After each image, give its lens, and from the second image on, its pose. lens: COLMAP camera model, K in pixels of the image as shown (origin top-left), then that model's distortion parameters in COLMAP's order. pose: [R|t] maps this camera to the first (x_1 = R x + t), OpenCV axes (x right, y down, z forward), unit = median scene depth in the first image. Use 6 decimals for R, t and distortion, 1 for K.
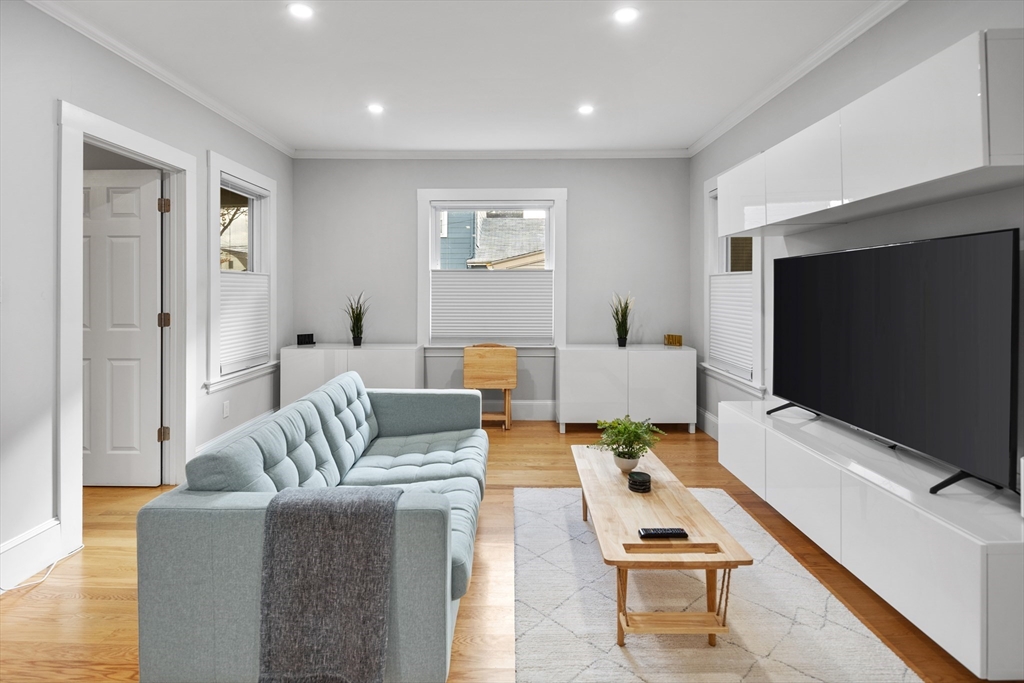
lens RADIAL K [[498.1, 0, 510.6], [0, 498.1, 294.4], [0, 0, 1]] dist [-0.002661, -0.002138]
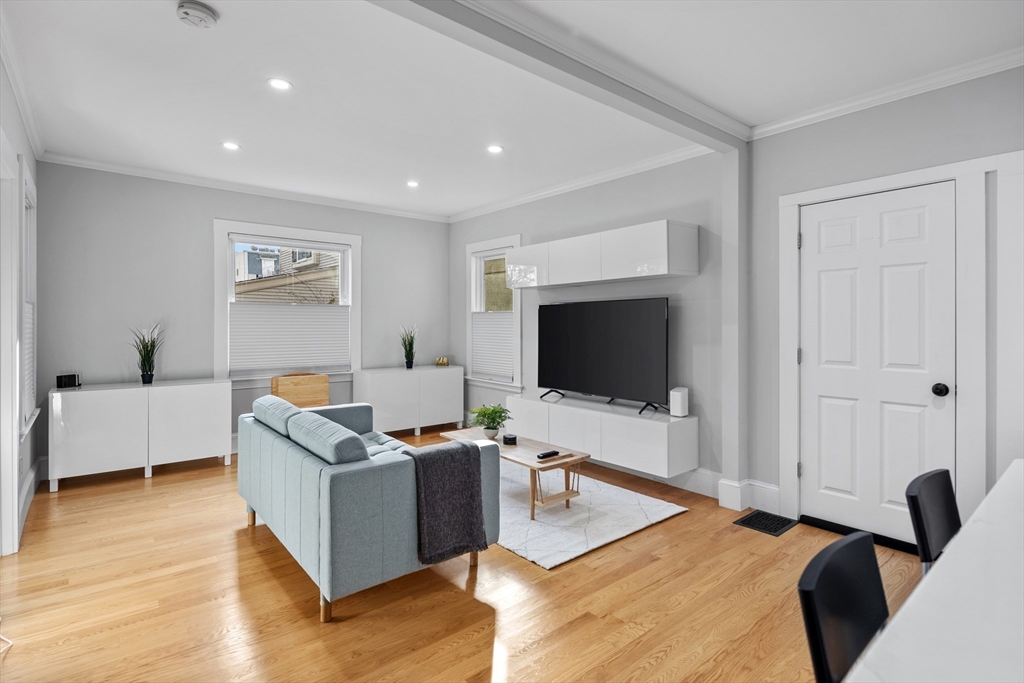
lens RADIAL K [[502.9, 0, 510.9], [0, 502.9, 330.7], [0, 0, 1]] dist [-0.000050, -0.000304]
pose [[0.763601, -0.007243, 0.645648, -0.420588], [0.004781, 0.999973, 0.005563, 0.004125], [-0.645671, -0.001161, 0.763615, -0.140512]]
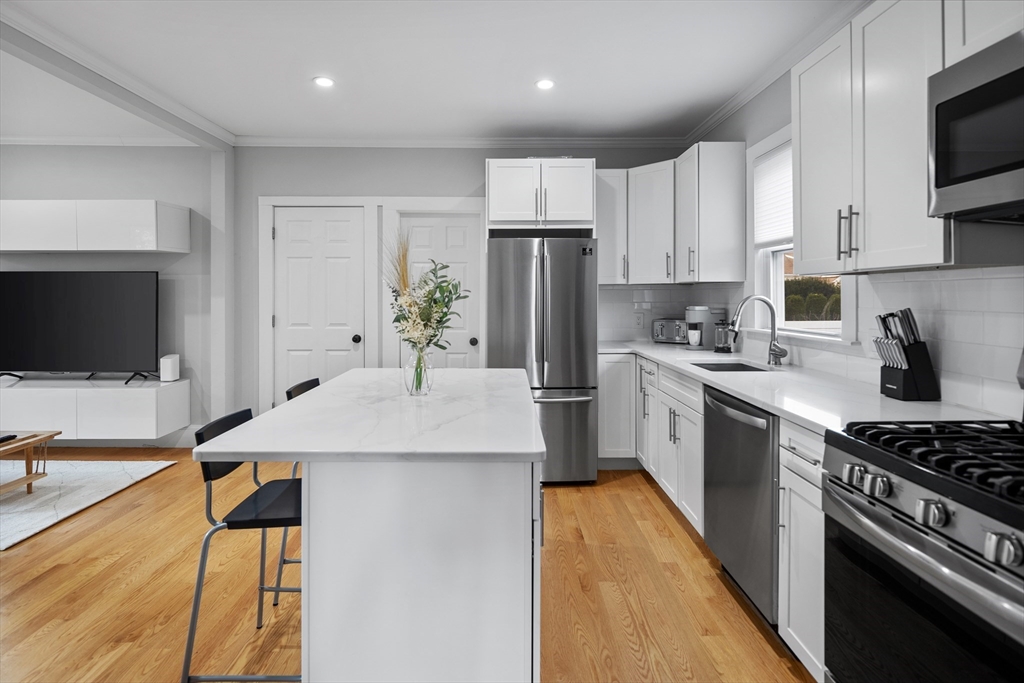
lens RADIAL K [[498.1, 0, 510.6], [0, 498.1, 294.4], [0, 0, 1]] dist [-0.002661, -0.002138]
pose [[-0.018506, 0.003659, 0.999822, -0.586987], [0.004883, 0.999982, -0.003569, 0.002029], [-0.999817, 0.004816, -0.018523, -0.290182]]
